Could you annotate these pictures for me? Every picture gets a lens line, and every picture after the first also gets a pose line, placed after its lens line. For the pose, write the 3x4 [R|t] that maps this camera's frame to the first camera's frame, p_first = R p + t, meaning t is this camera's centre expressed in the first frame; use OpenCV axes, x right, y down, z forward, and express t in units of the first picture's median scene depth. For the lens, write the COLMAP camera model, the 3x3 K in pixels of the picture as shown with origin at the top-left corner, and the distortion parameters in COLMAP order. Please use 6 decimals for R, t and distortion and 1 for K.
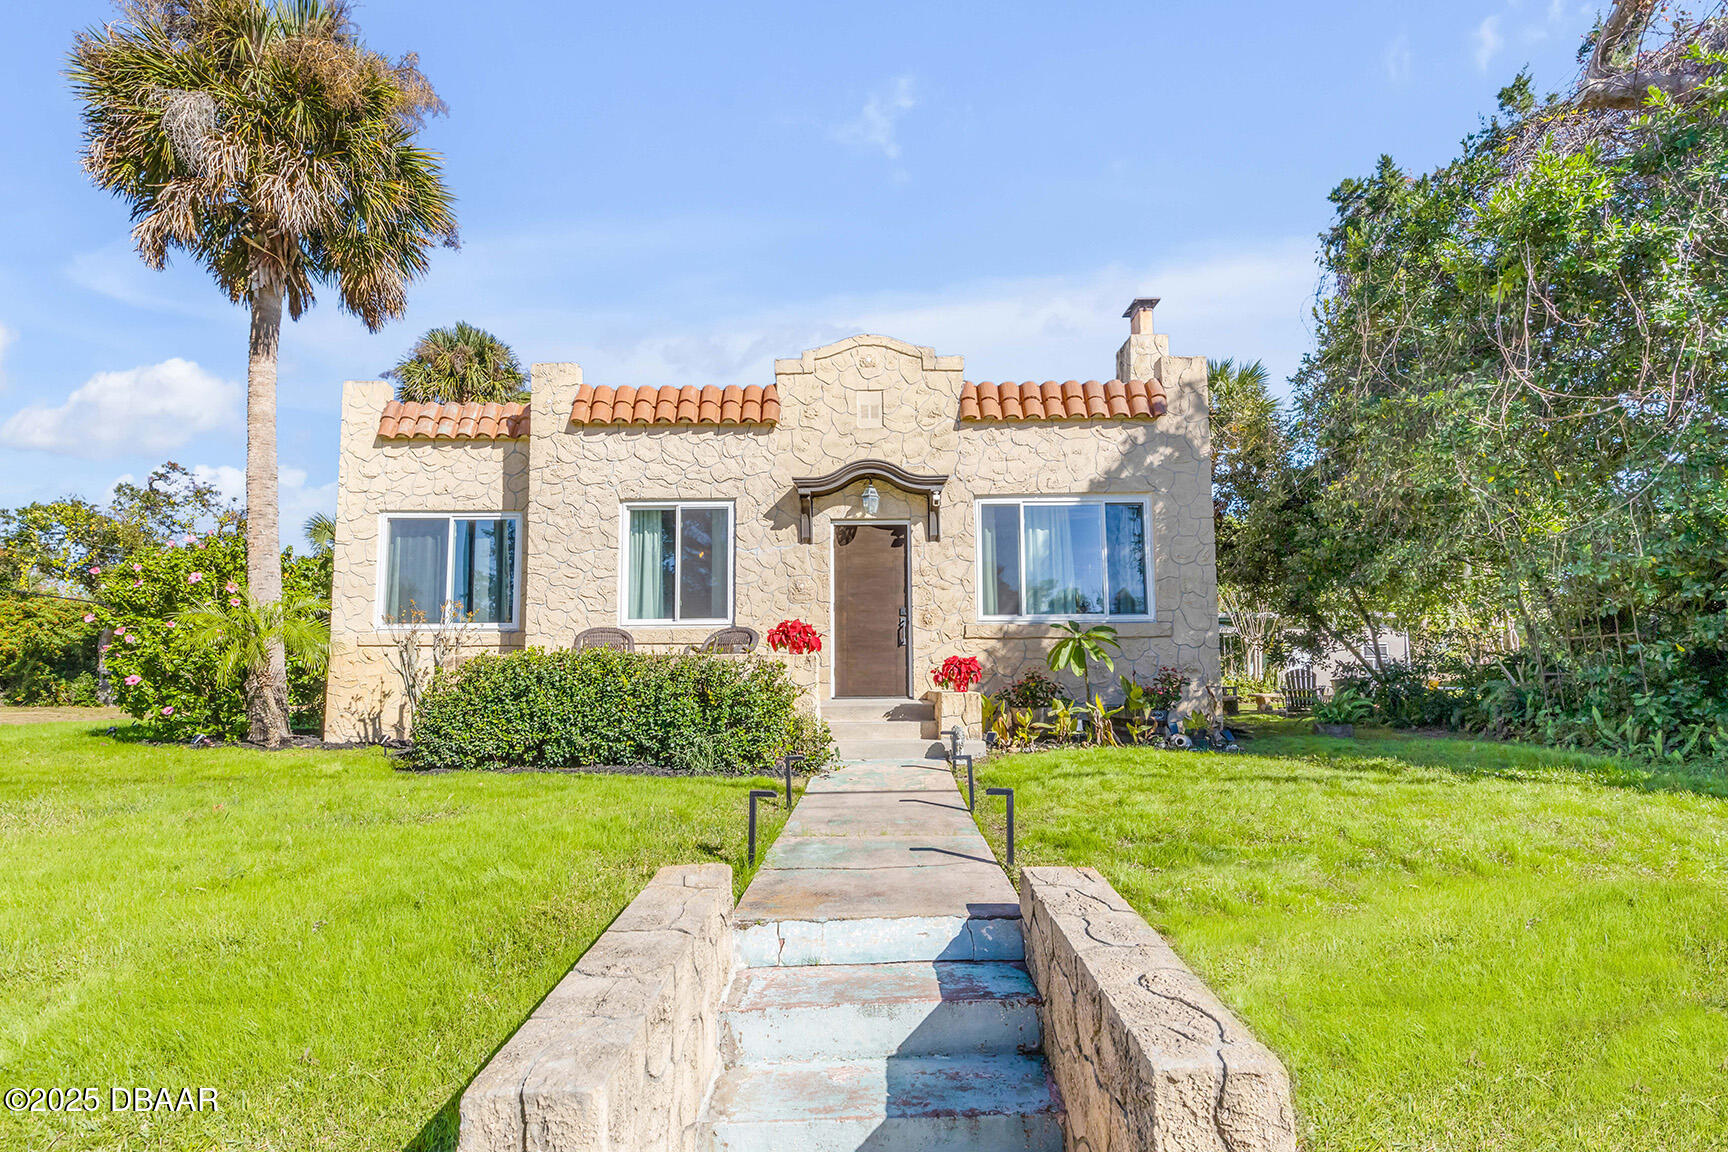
lens RADIAL K [[748.6, 0, 939.0], [0, 748.6, 578.4], [0, 0, 1]] dist [0.007828, 0.000088]
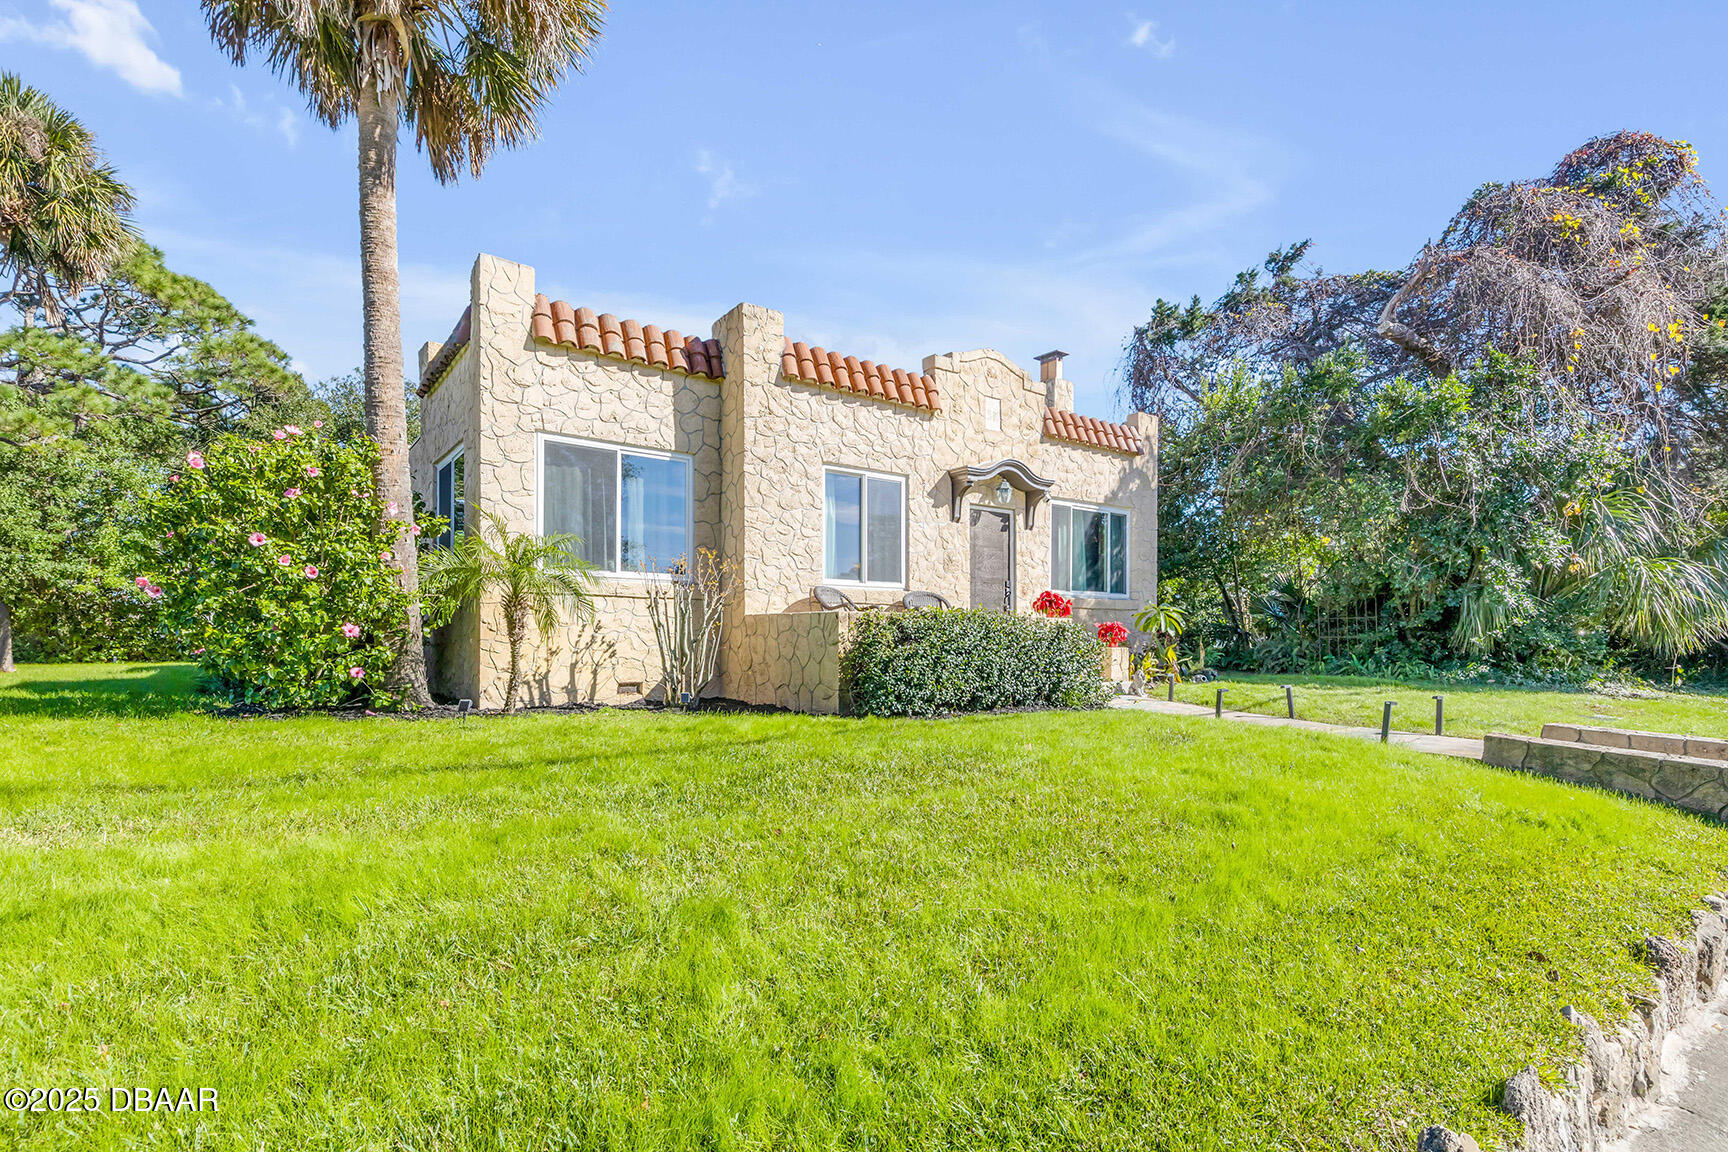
lens RADIAL K [[828.0, 0, 864.0], [0, 828.0, 576.0], [0, 0, 1]] dist [0.001968, -0.000033]
pose [[0.793214, 0.053733, 0.606567, -1.047998], [-0.083054, 0.996337, 0.020350, 0.022420], [-0.603252, -0.066520, 0.794772, 0.056992]]
